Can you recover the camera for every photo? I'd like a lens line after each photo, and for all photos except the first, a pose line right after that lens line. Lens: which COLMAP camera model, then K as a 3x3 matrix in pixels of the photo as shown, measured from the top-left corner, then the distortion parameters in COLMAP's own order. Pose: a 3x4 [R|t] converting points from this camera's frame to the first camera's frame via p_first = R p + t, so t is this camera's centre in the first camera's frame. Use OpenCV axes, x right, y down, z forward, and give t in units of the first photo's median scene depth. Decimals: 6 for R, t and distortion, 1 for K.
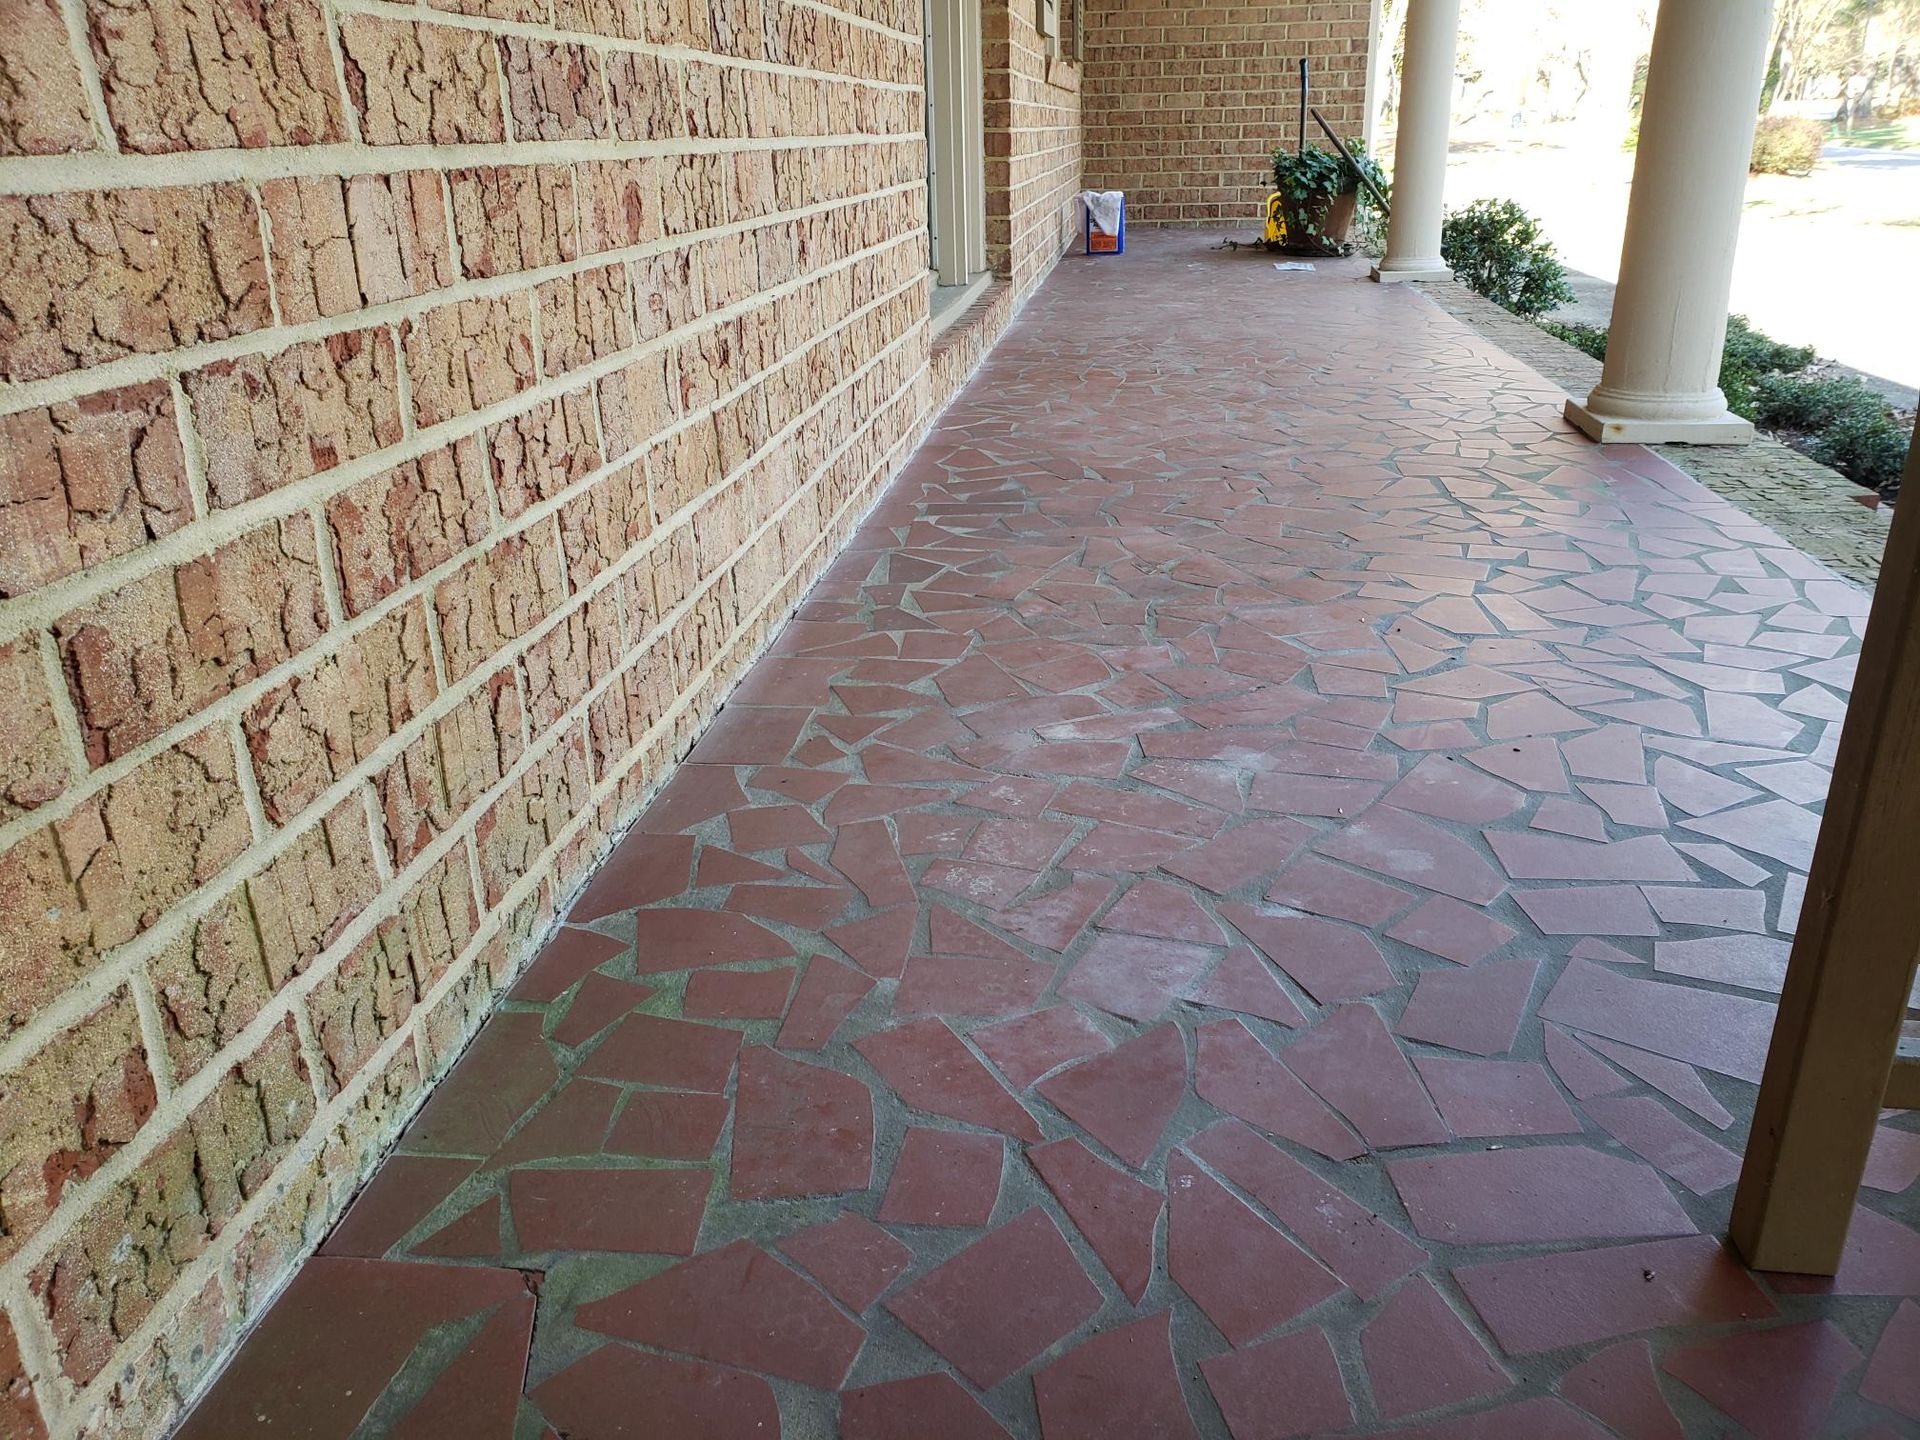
lens RADIAL K [[1467.2, 0, 962.4], [0, 1467.2, 724.2], [0, 0, 1]] dist [0.012777, -0.001060]
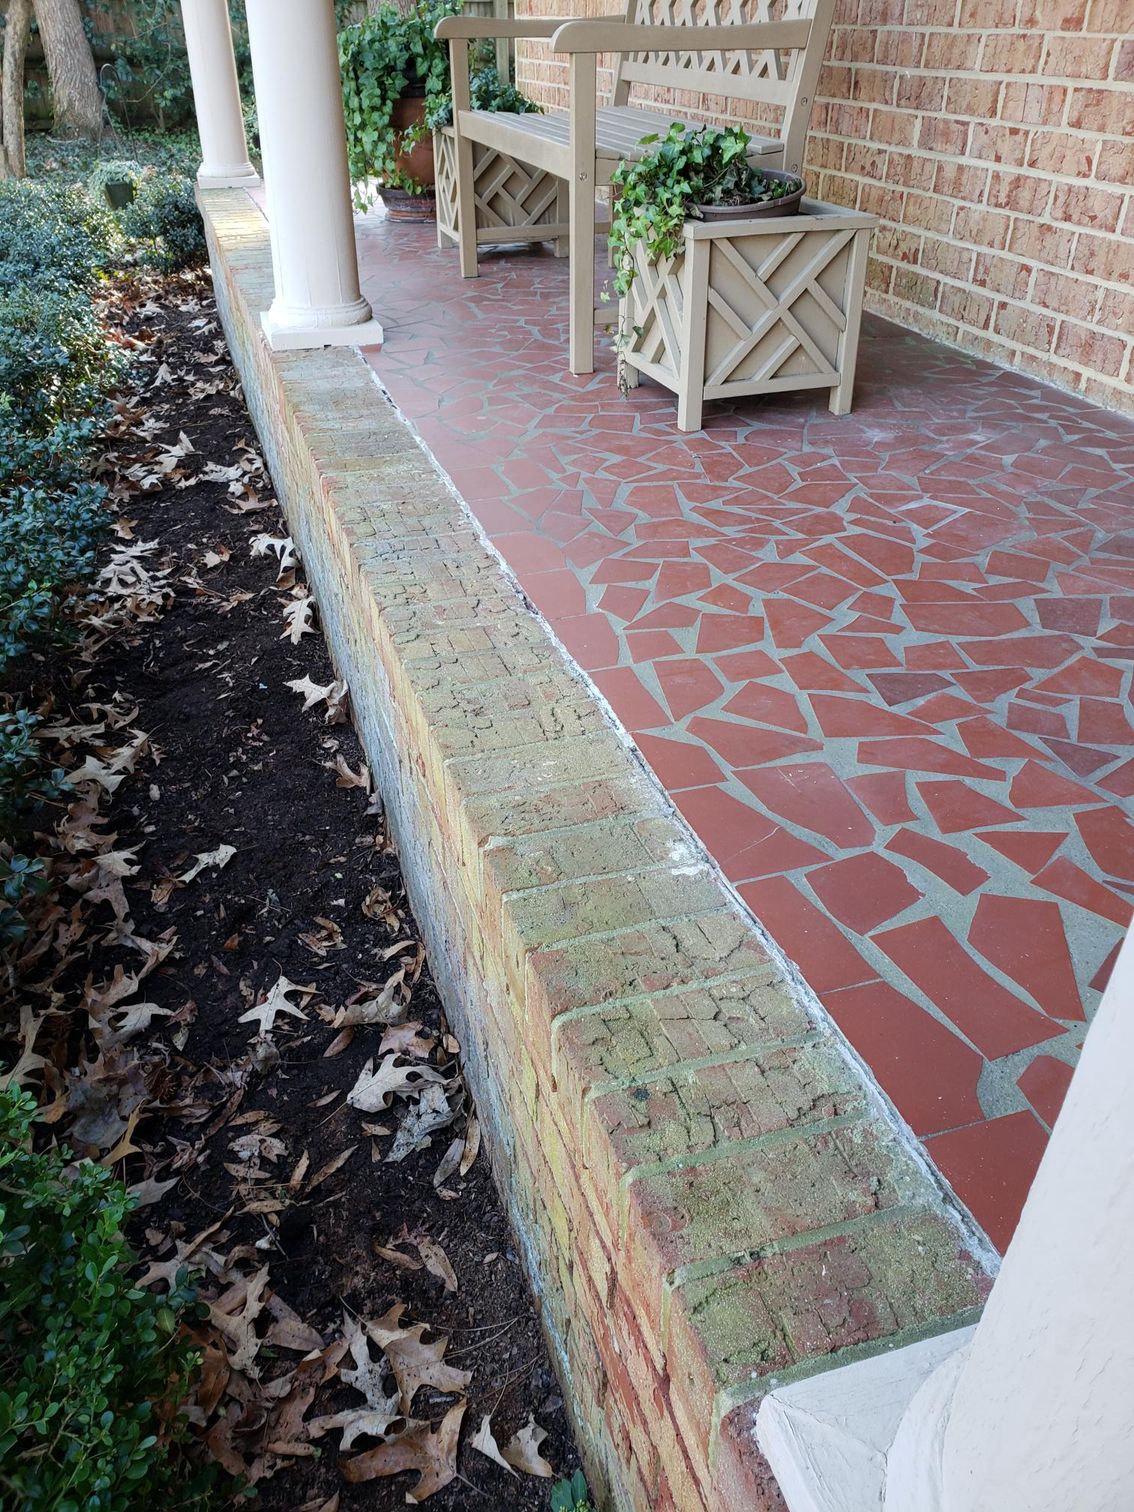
lens RADIAL K [[1162.7, 0, 559.8], [0, 1162.7, 754.0], [0, 0, 1]] dist [-0.012786, -0.009292]
pose [[-0.904063, 0.250167, -0.346534, 1.870534], [-0.139898, 0.592923, 0.793014, -1.370407], [0.403854, 0.765414, -0.501042, 2.976629]]
